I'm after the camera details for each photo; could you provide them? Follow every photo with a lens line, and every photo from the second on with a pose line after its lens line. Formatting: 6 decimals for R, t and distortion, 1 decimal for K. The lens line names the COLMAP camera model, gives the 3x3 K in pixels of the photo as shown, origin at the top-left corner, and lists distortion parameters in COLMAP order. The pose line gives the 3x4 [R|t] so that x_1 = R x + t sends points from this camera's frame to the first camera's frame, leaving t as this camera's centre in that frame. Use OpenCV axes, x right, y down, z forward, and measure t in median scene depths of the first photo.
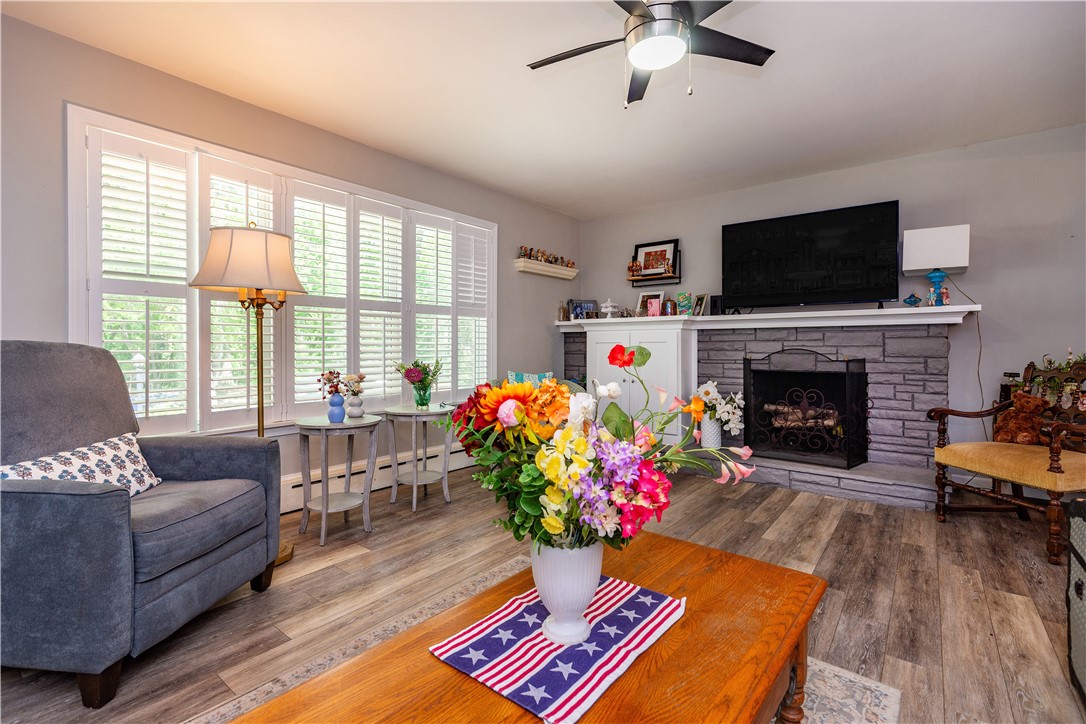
lens RADIAL K [[501.3, 0, 554.2], [0, 501.3, 347.1], [0, 0, 1]] dist [-0.004681, 0.000809]
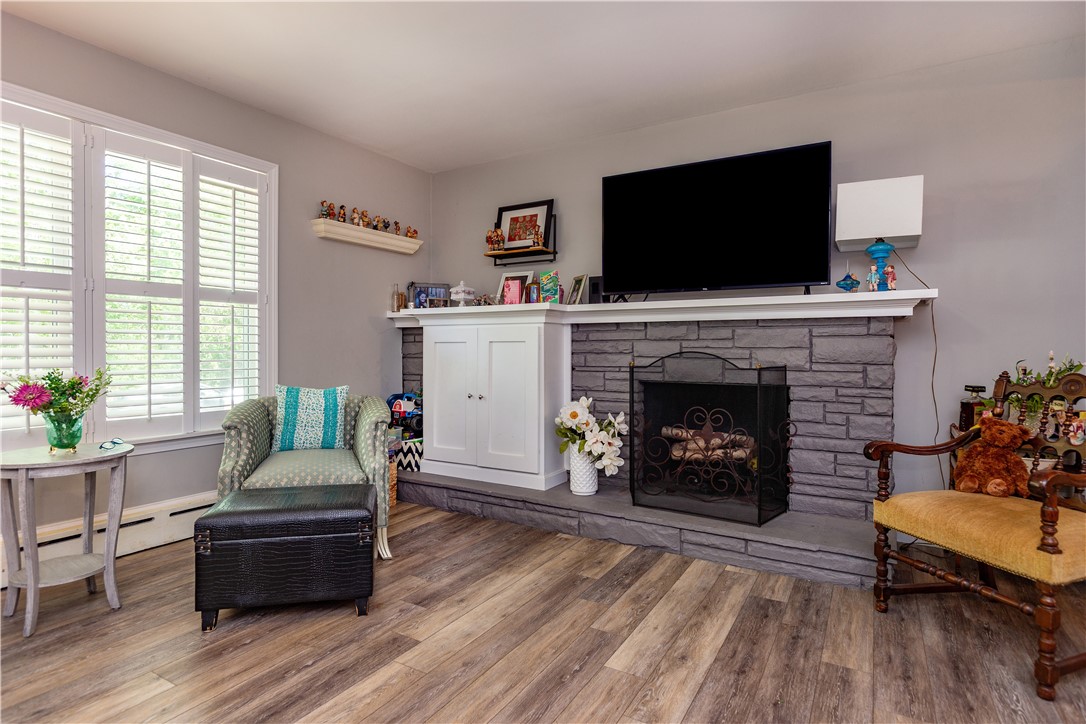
lens RADIAL K [[566.4, 0, 551.2], [0, 566.4, 353.7], [0, 0, 1]] dist [-0.009277, 0.001851]
pose [[0.992865, 0.001239, 0.119239, 0.192176], [-0.002447, 0.999947, 0.009984, -0.000922], [-0.119220, -0.010205, 0.992815, 0.241074]]
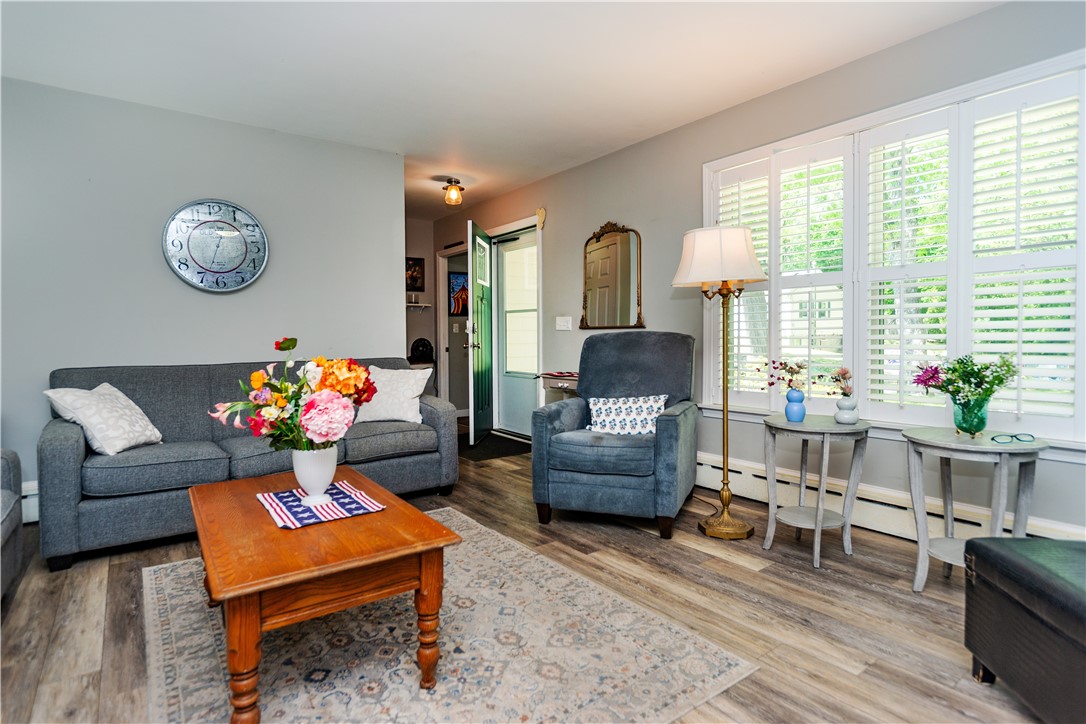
lens RADIAL K [[566.4, 0, 530.6], [0, 566.4, 346.2], [0, 0, 1]] dist [-0.009277, 0.001851]
pose [[-0.266150, 0.034401, -0.963318, 1.027301], [0.002607, 0.999385, 0.034968, -0.029564], [0.963928, 0.006795, -0.266076, 1.345232]]
